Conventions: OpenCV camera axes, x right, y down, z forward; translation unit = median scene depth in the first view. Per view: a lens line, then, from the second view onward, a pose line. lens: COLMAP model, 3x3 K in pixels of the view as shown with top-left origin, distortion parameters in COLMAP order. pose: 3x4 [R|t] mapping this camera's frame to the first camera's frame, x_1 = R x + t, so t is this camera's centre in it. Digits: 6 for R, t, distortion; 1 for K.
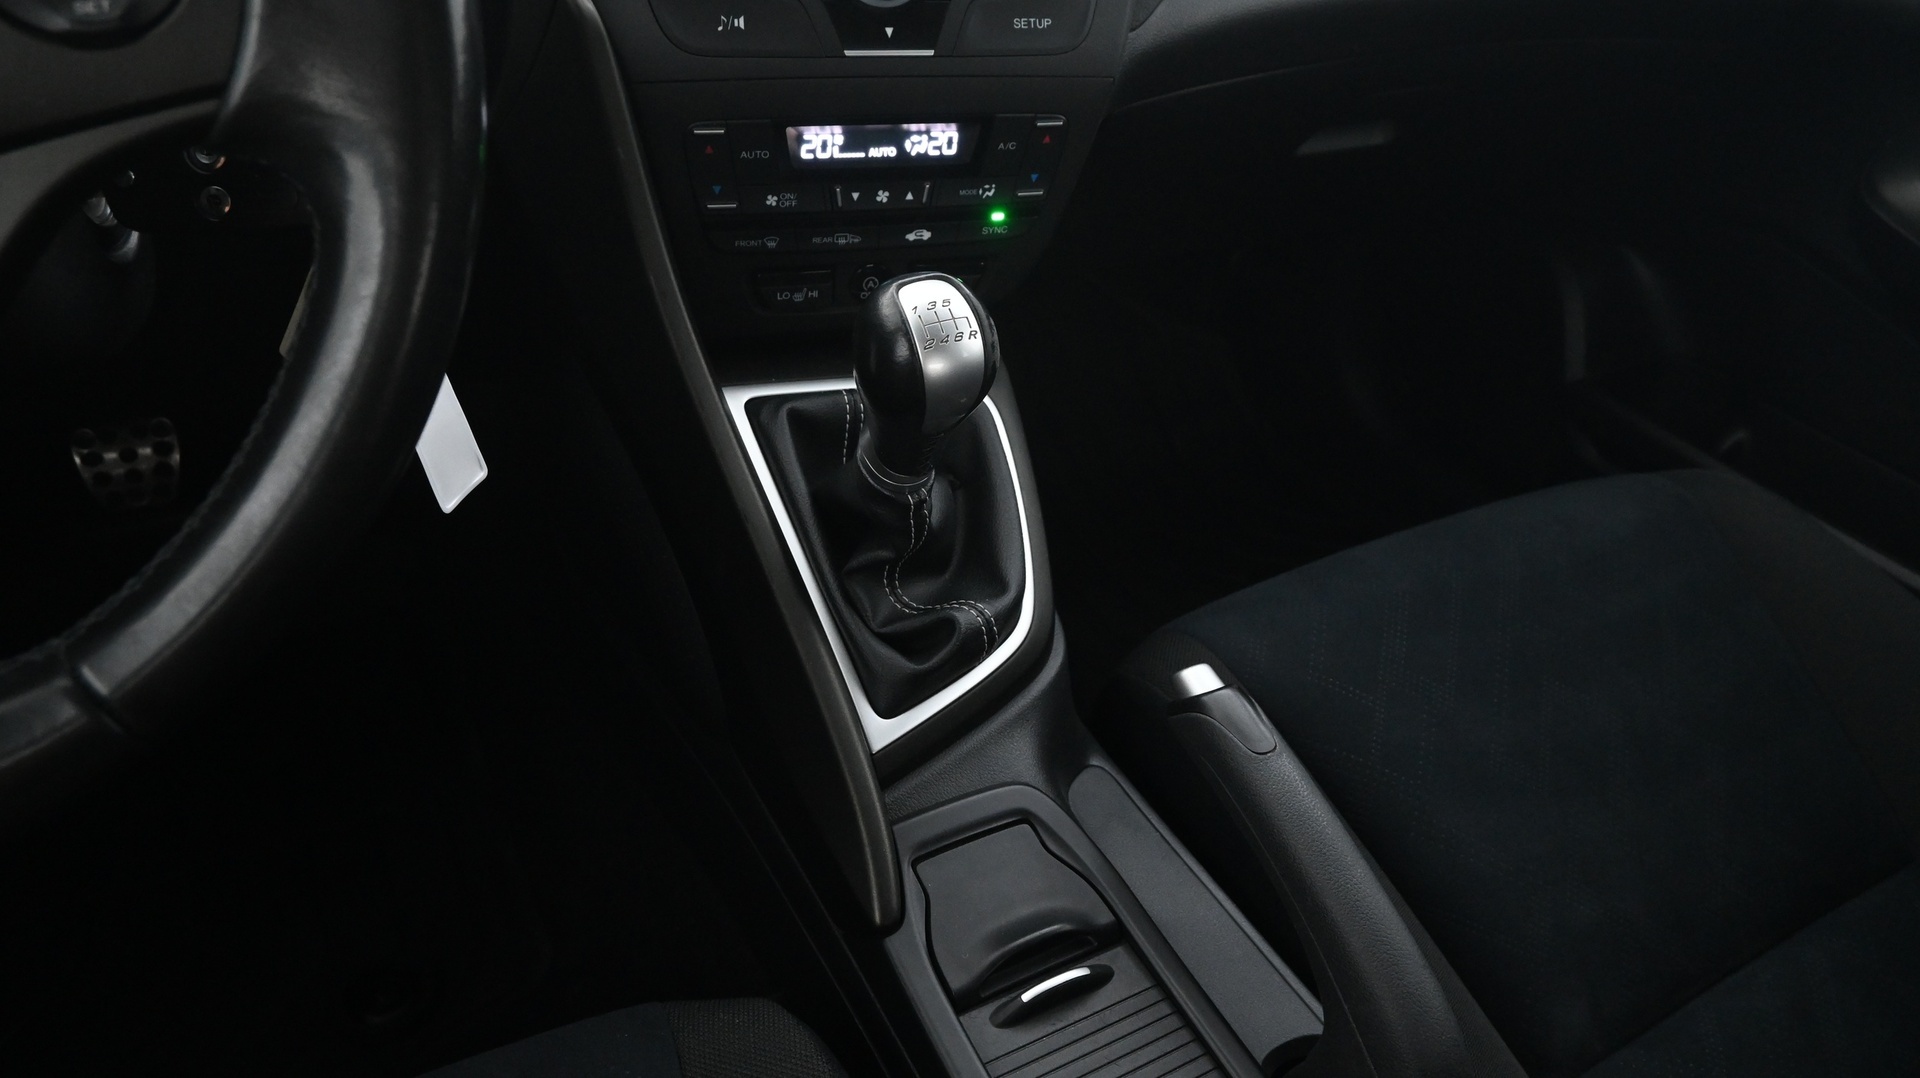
lens RADIAL K [[1338.0, 0, 957.8], [0, 1338.0, 537.4], [0, 0, 1]] dist [0.008042, 0.001861]
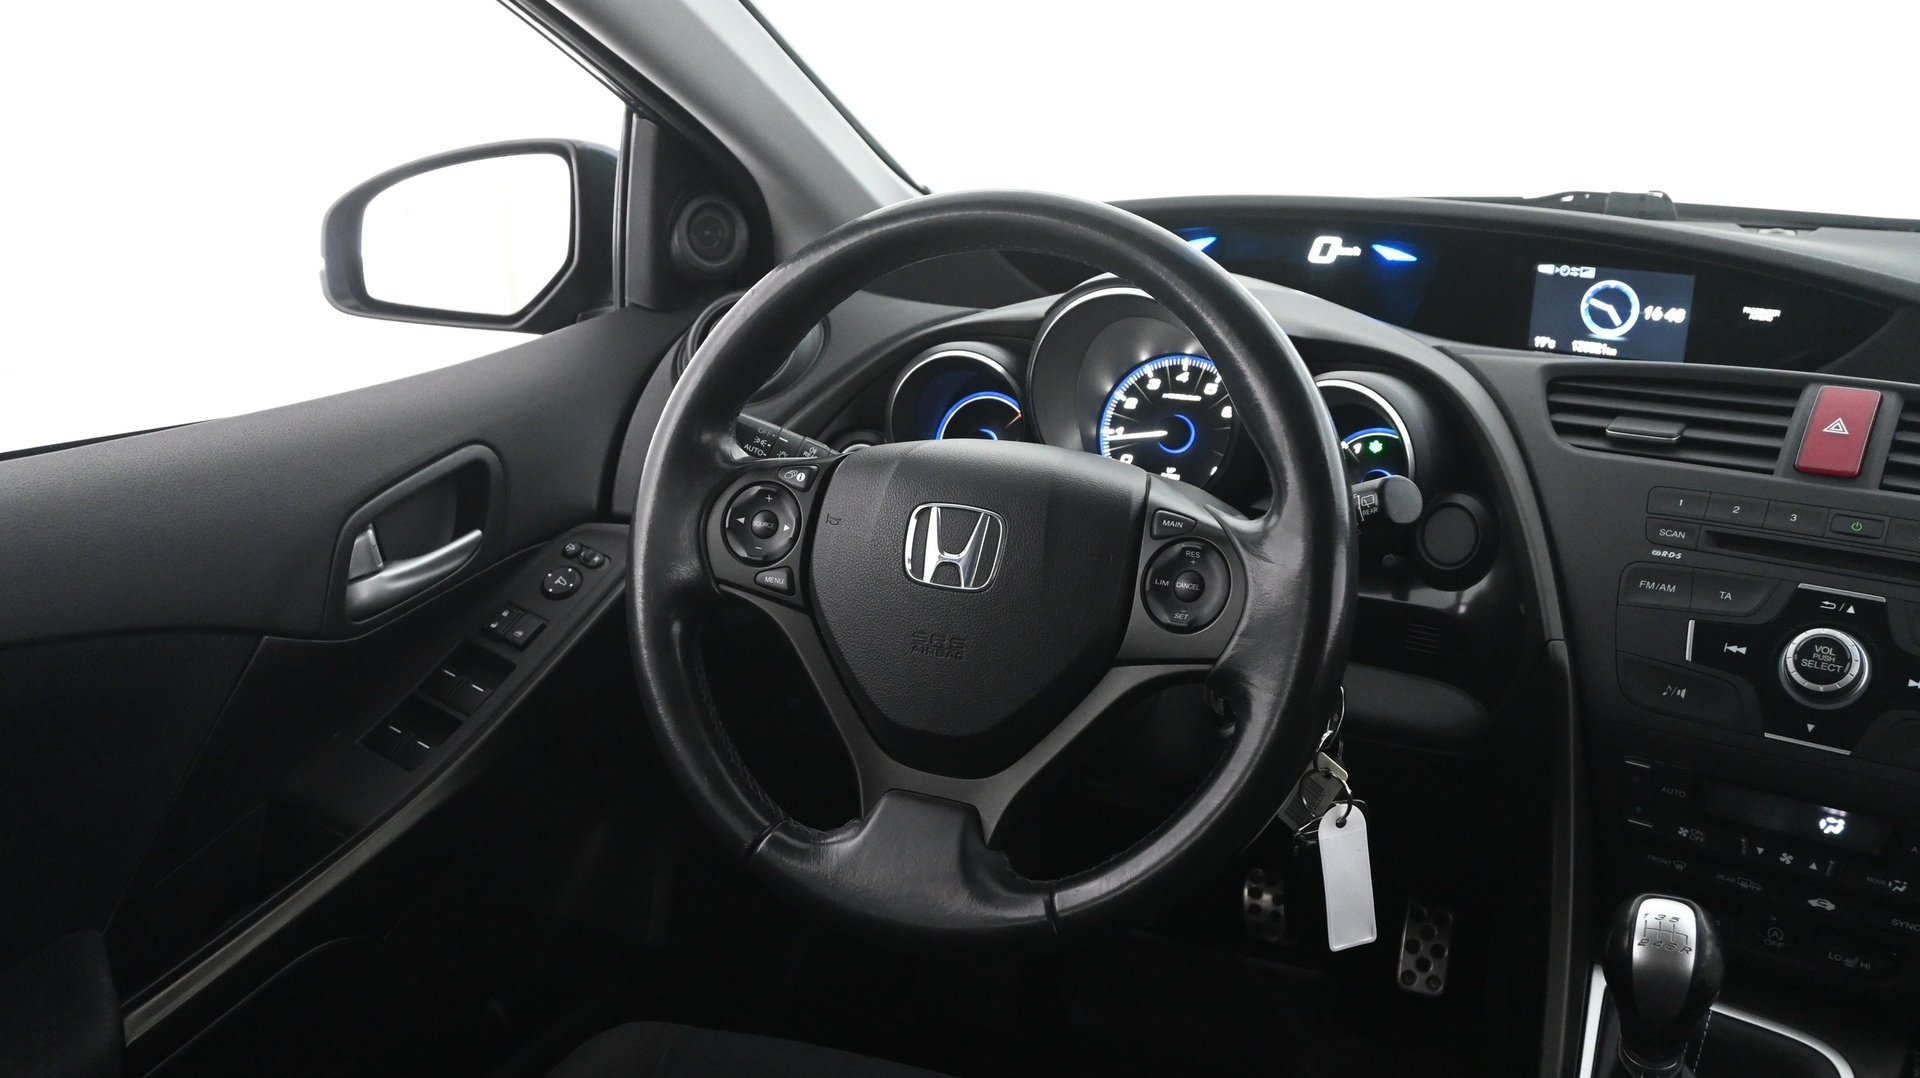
lens RADIAL K [[1661.9, 0, 963.5], [0, 1661.9, 534.5], [0, 0, 1]] dist [0.042749, 0.008782]
pose [[0.592830, 0.139443, -0.793164, 0.656499], [-0.438826, 0.881767, -0.172969, 0.060629], [0.675267, 0.450602, 0.583929, -0.456492]]
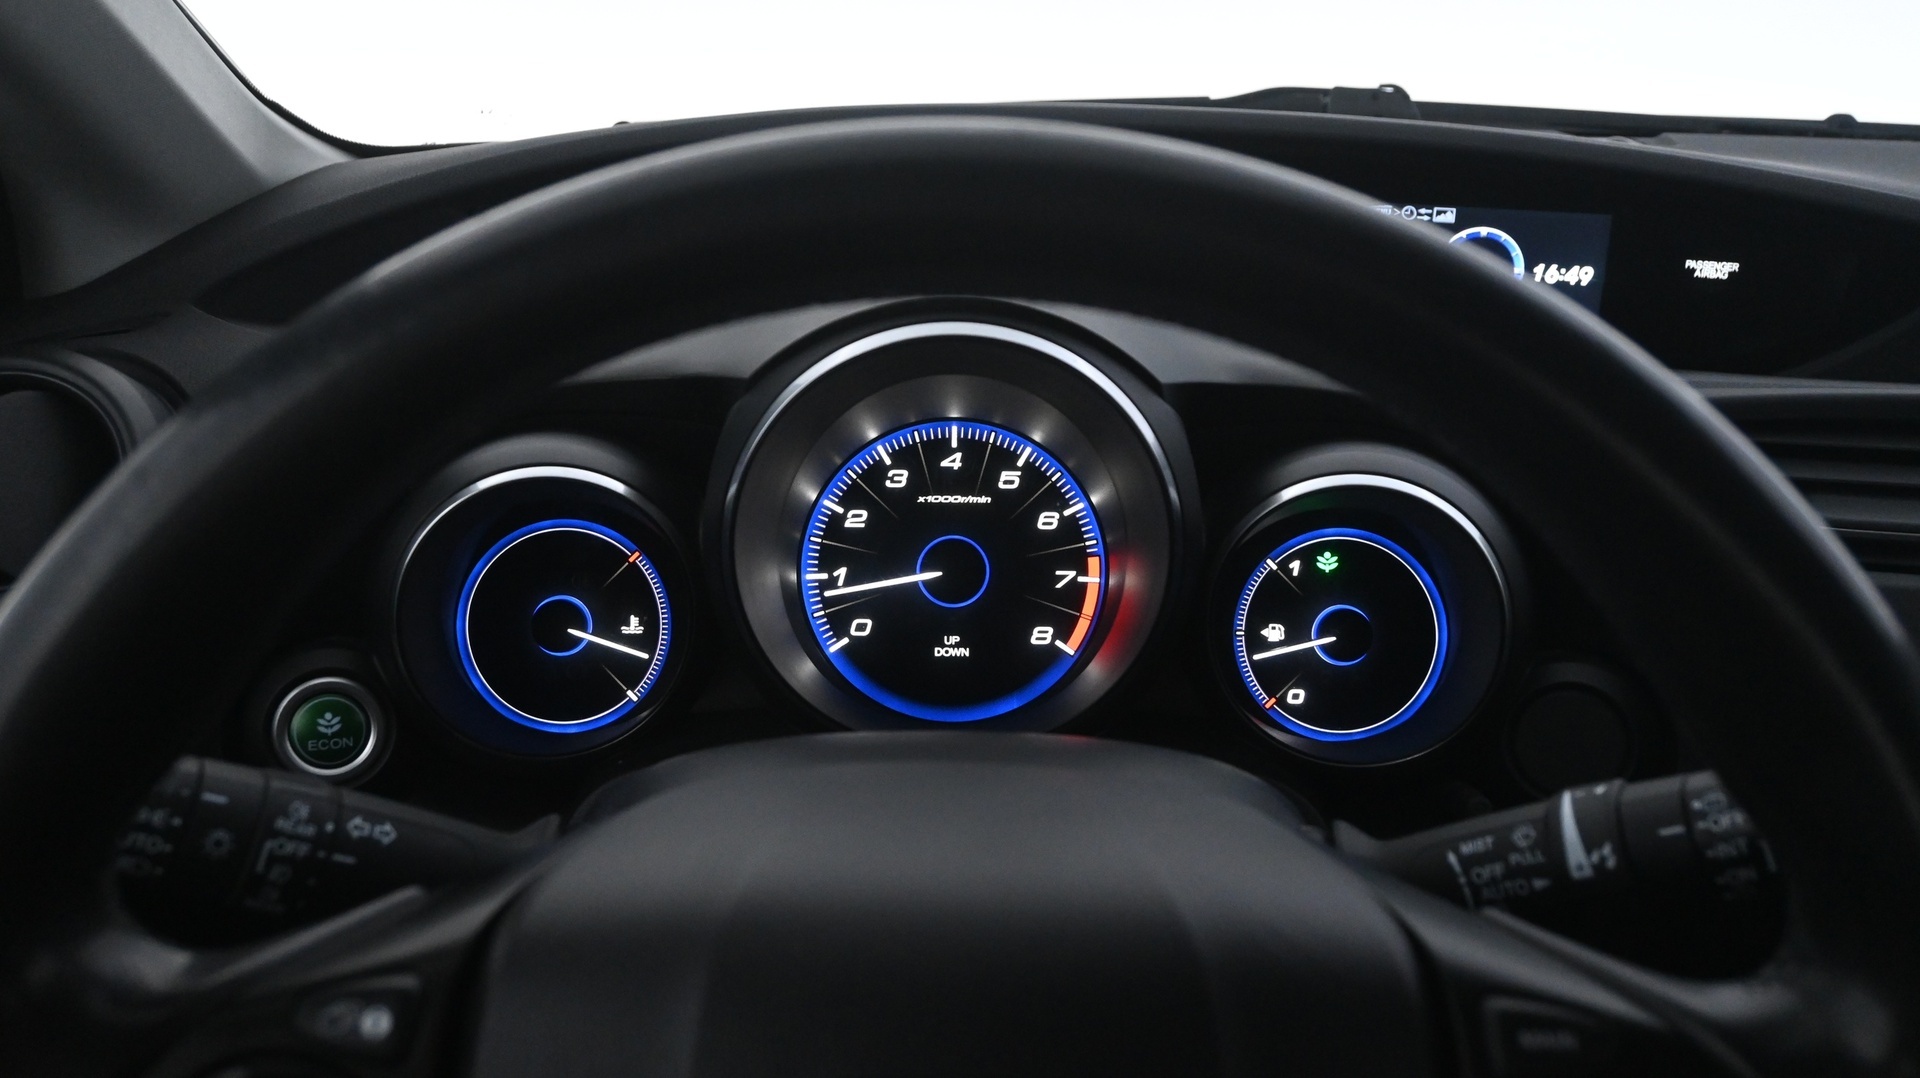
lens RADIAL K [[1795.6, 0, 951.3], [0, 1795.6, 535.3], [0, 0, 1]] dist [0.010964, 0.000000]
pose [[0.868517, 0.078168, -0.489458, -0.241536], [-0.238264, 0.931753, -0.273984, -0.213193], [0.434637, 0.354580, 0.827867, -0.119174]]
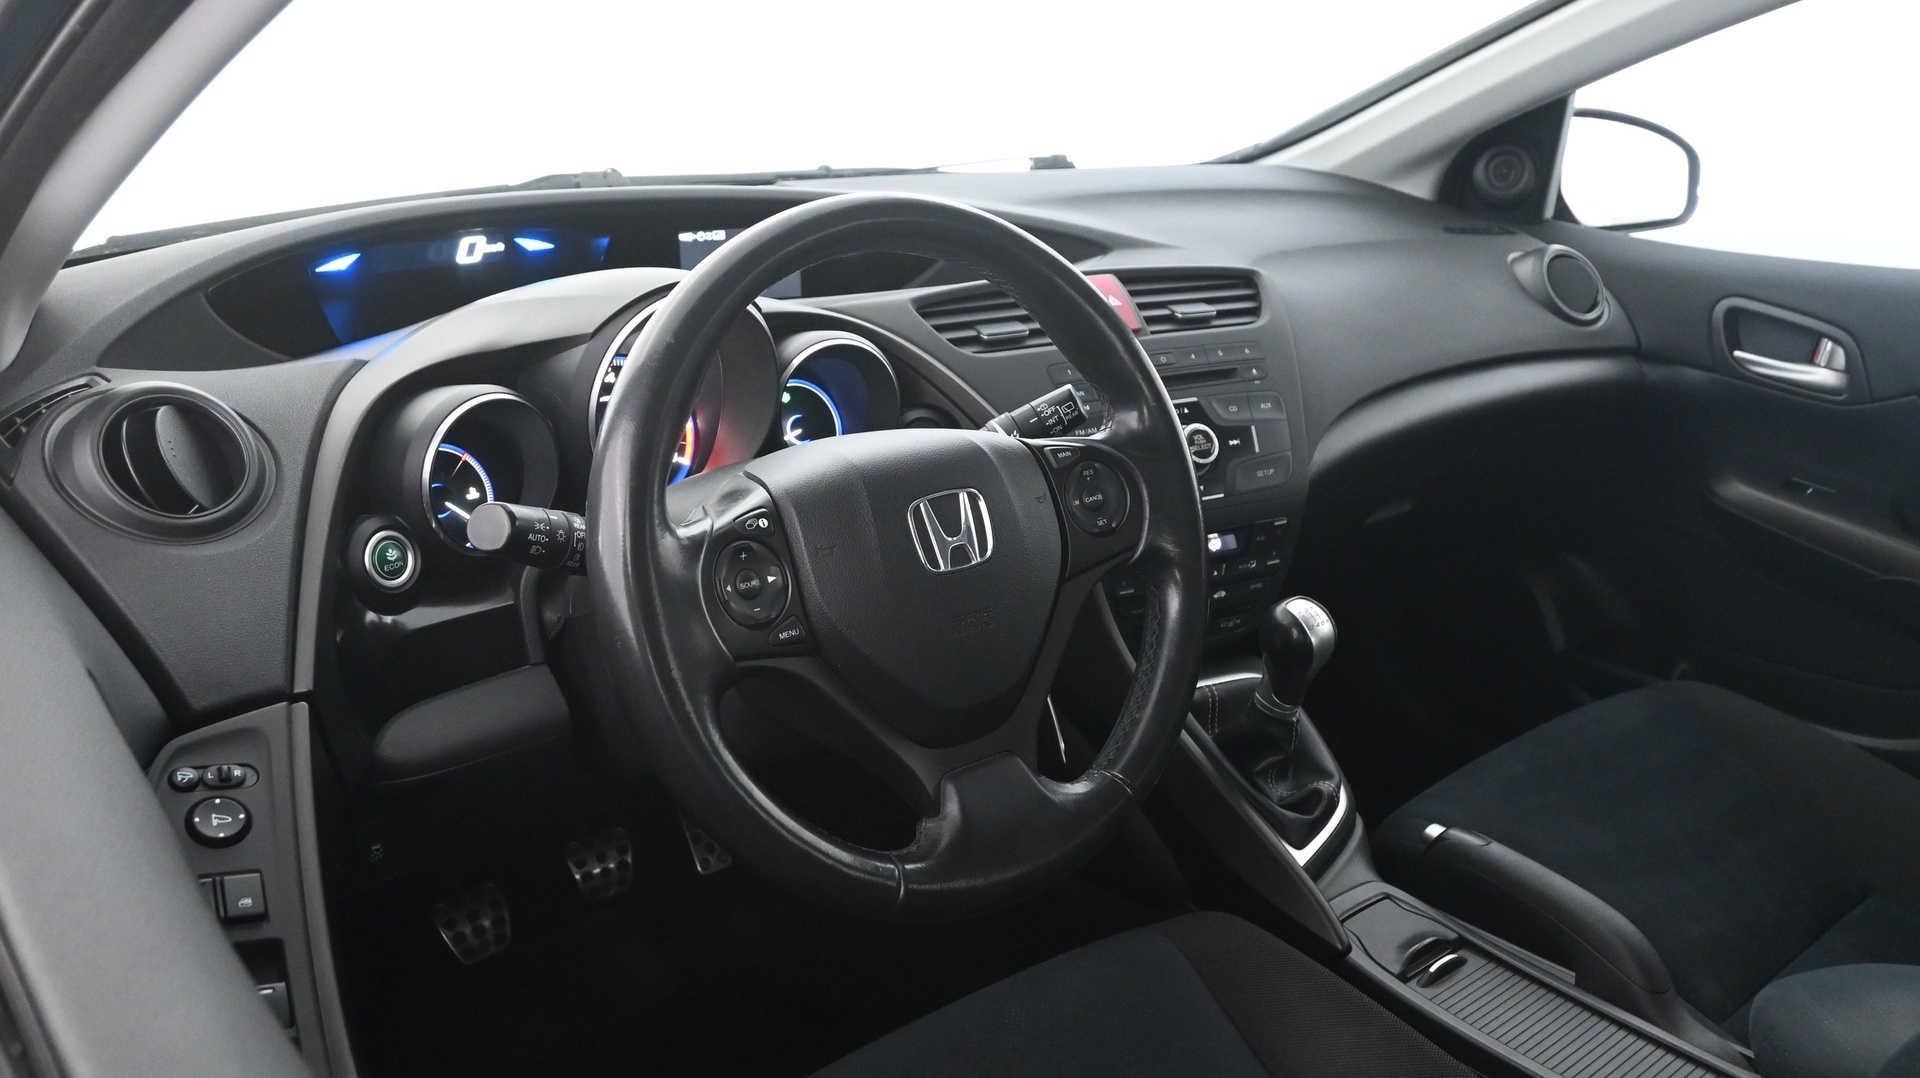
lens RADIAL K [[1537.4, 0, 961.7], [0, 1537.4, 536.4], [0, 0, 1]] dist [0.001478, 0.006643]
pose [[0.980195, -0.149200, 0.130216, -0.652714], [0.181789, 0.938723, -0.292835, 0.245010], [-0.078546, 0.310707, 0.947255, -0.957063]]
